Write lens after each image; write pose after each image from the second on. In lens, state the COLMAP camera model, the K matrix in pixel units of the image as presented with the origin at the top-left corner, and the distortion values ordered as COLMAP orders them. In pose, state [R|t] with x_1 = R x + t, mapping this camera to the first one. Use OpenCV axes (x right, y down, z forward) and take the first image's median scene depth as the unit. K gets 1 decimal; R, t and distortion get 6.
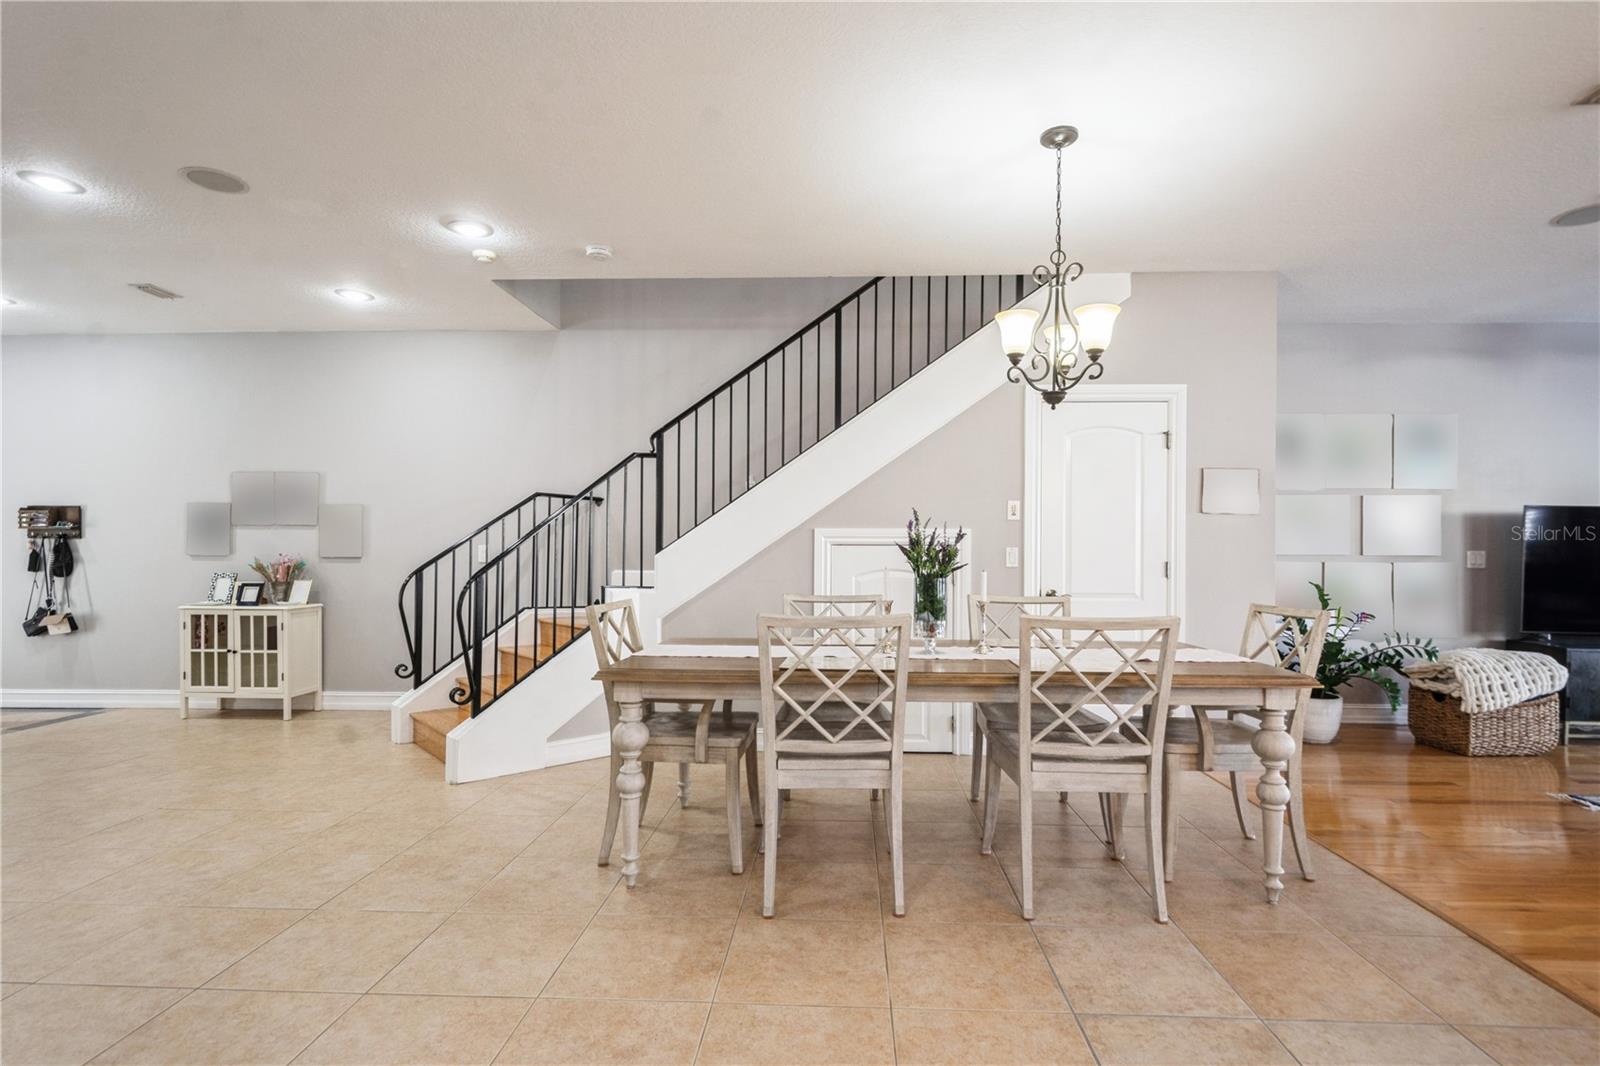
lens RADIAL K [[762.2, 0, 813.9], [0, 762.2, 557.3], [0, 0, 1]] dist [0.014201, -0.010139]
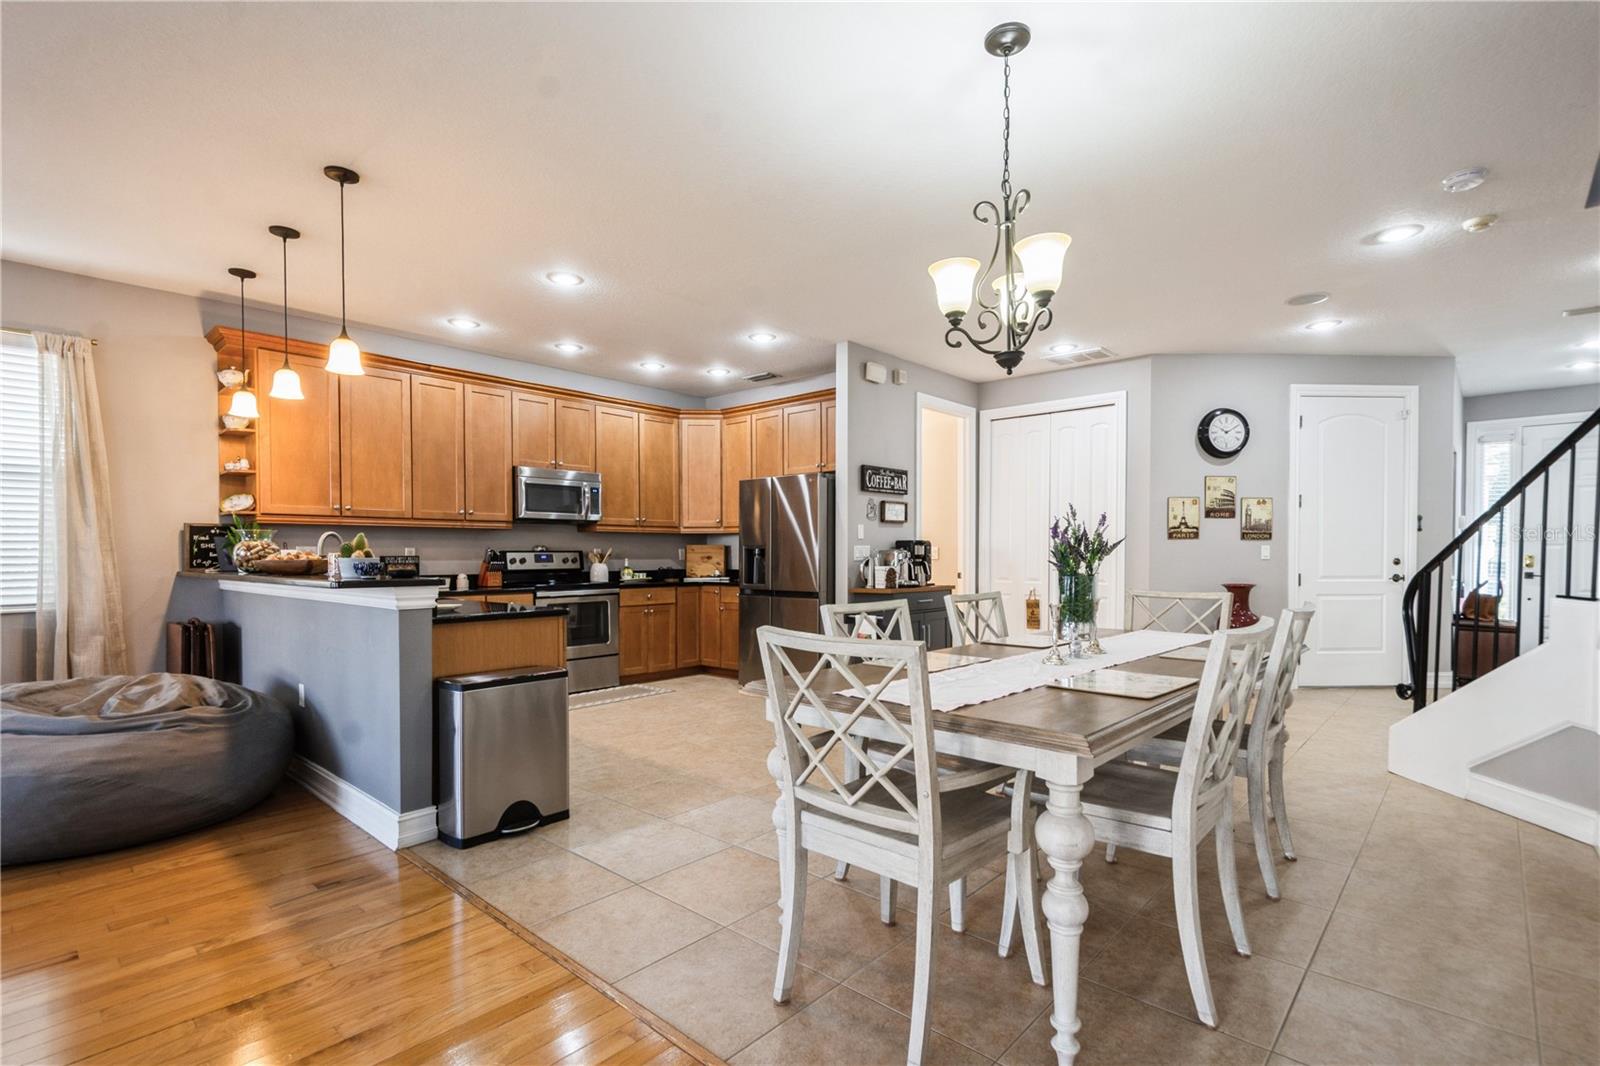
lens RADIAL K [[762.2, 0, 816.6], [0, 762.2, 571.4], [0, 0, 1]] dist [0.014201, -0.010139]
pose [[-0.620774, 0.015730, -0.783832, 0.747971], [-0.001497, 0.999773, 0.021249, 0.000130], [0.783988, 0.014364, -0.620609, 0.919194]]
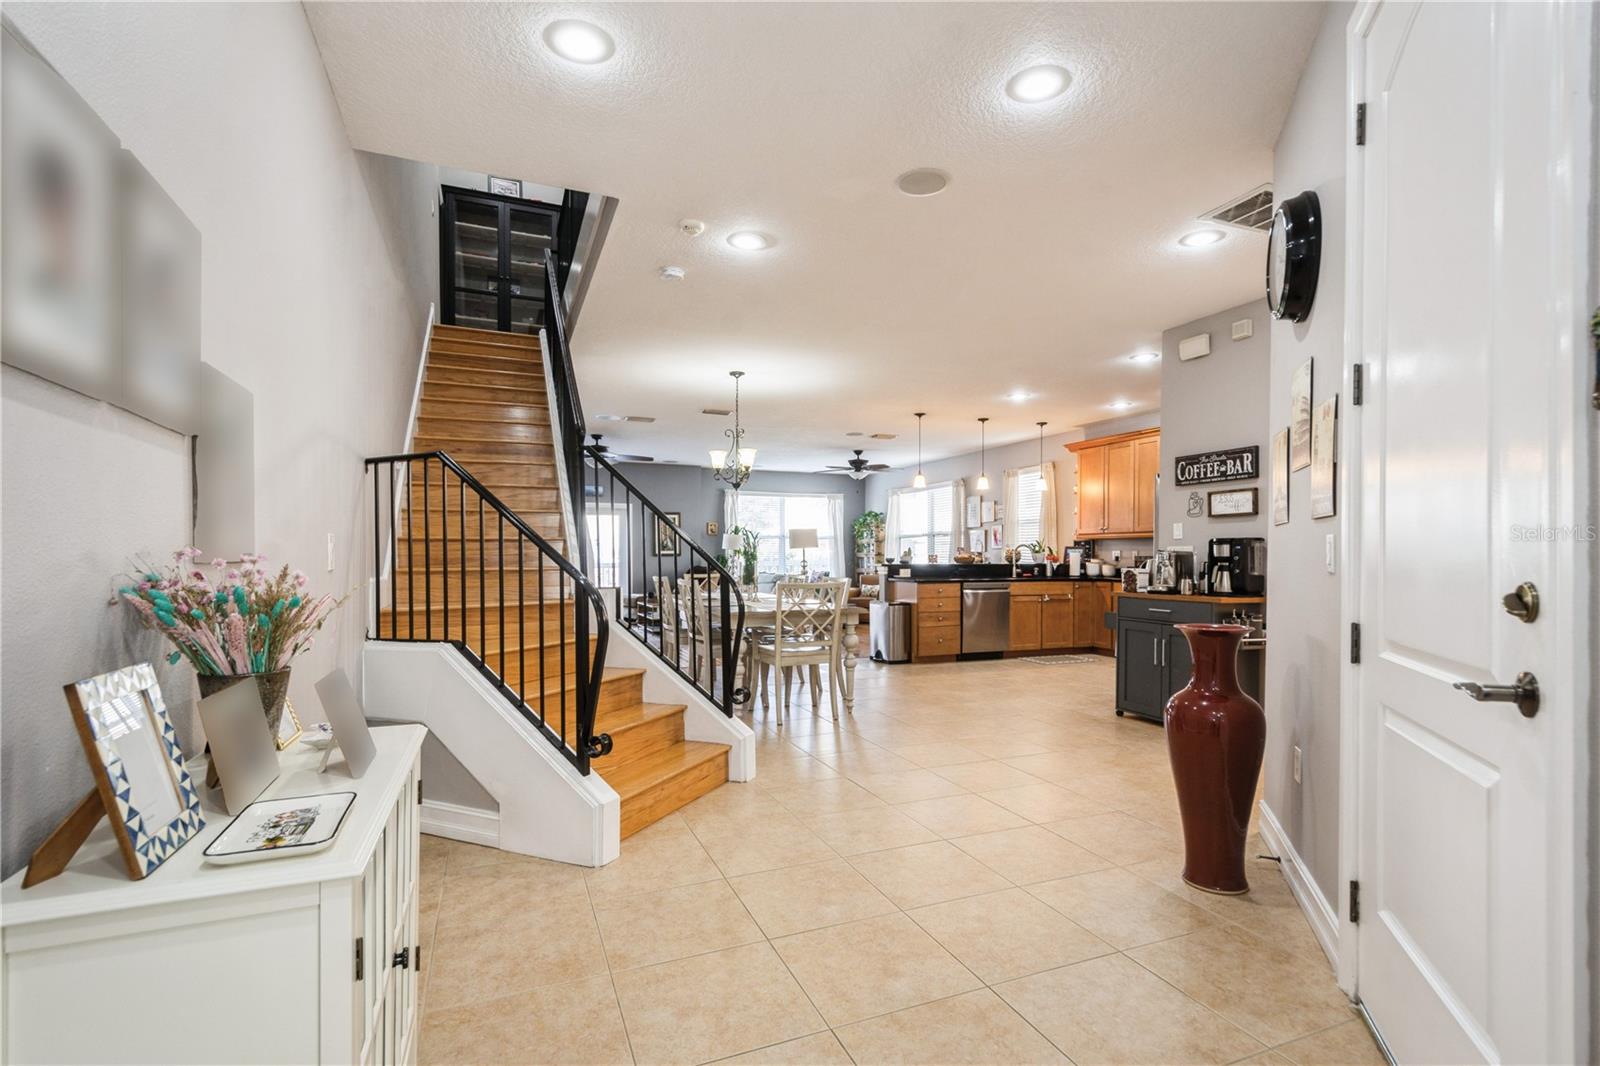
lens RADIAL K [[762.2, 0, 805.2], [0, 762.2, 565.8], [0, 0, 1]] dist [0.014201, -0.010139]
pose [[-0.435543, -0.017099, 0.900005, -1.246916], [-0.002583, 0.999839, 0.017746, -0.005146], [-0.900164, 0.005405, -0.435517, 1.229914]]
